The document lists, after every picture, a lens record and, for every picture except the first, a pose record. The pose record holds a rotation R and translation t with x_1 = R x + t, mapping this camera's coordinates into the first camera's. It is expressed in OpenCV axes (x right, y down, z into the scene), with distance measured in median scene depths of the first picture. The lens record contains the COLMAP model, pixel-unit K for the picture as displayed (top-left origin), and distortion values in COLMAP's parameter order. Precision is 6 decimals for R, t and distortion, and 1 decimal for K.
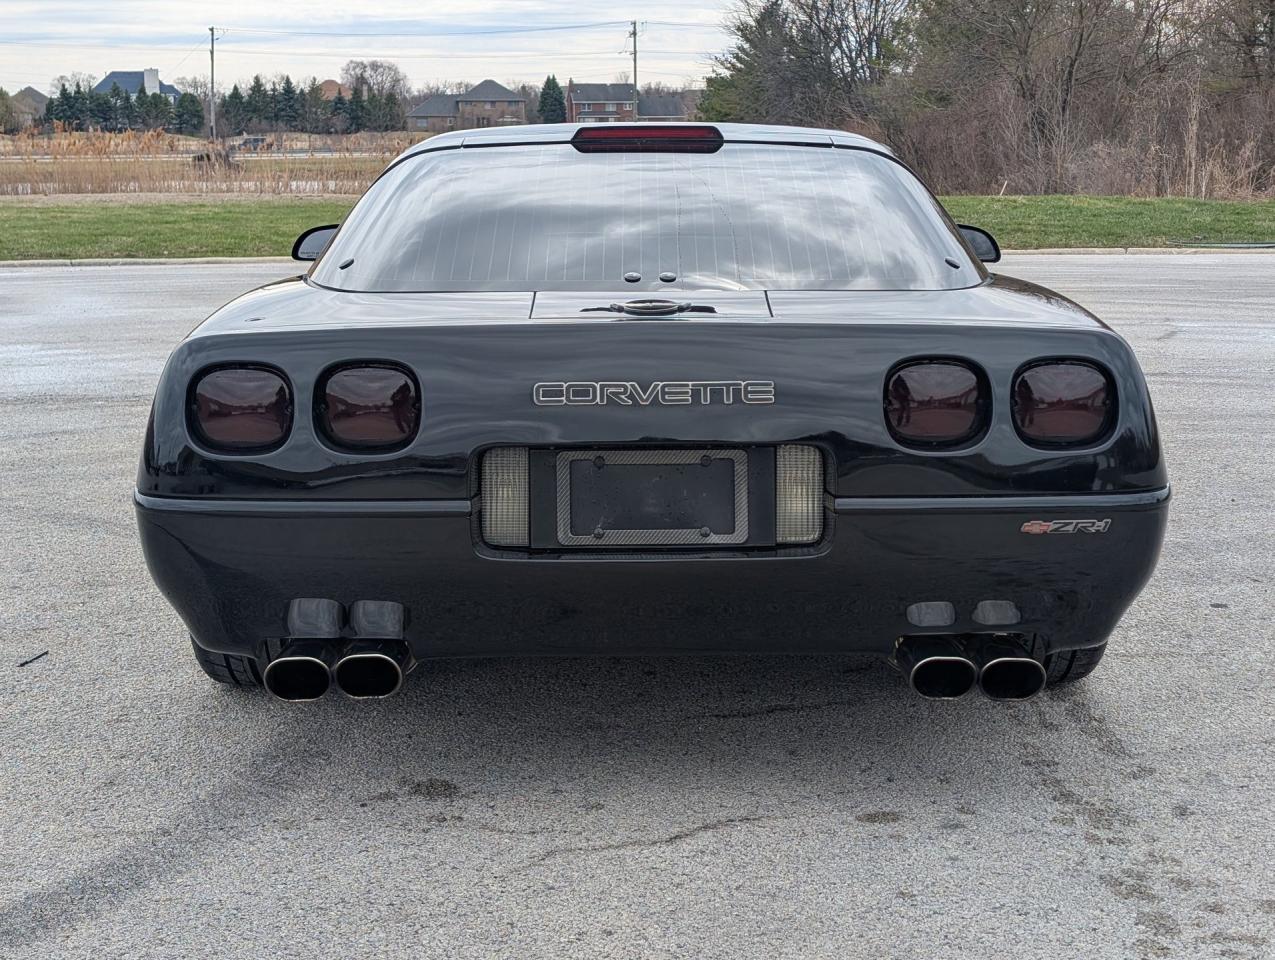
lens RADIAL K [[2025.9, 0, 755.6], [0, 2025.9, 481.4], [0, 0, 1]] dist [0.000611, 0.045332]
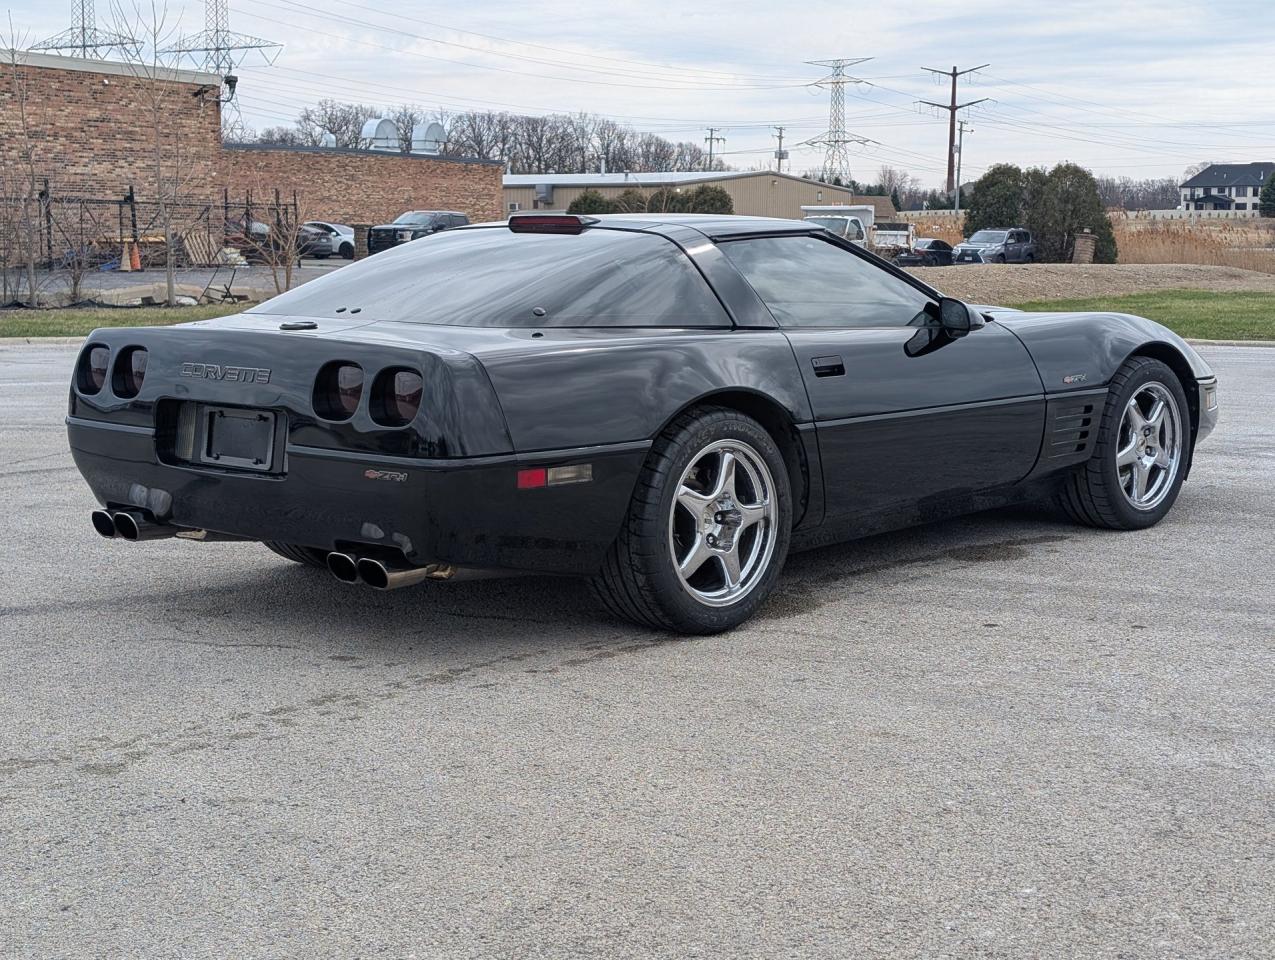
lens RADIAL K [[2025.9, 0, 755.6], [0, 2025.9, 481.4], [0, 0, 1]] dist [0.000611, 0.045332]
pose [[0.779379, 0.091100, -0.619895, 1.328489], [-0.116906, 0.993142, -0.001031, -0.004711], [0.615550, 0.073273, 0.784684, -0.037706]]
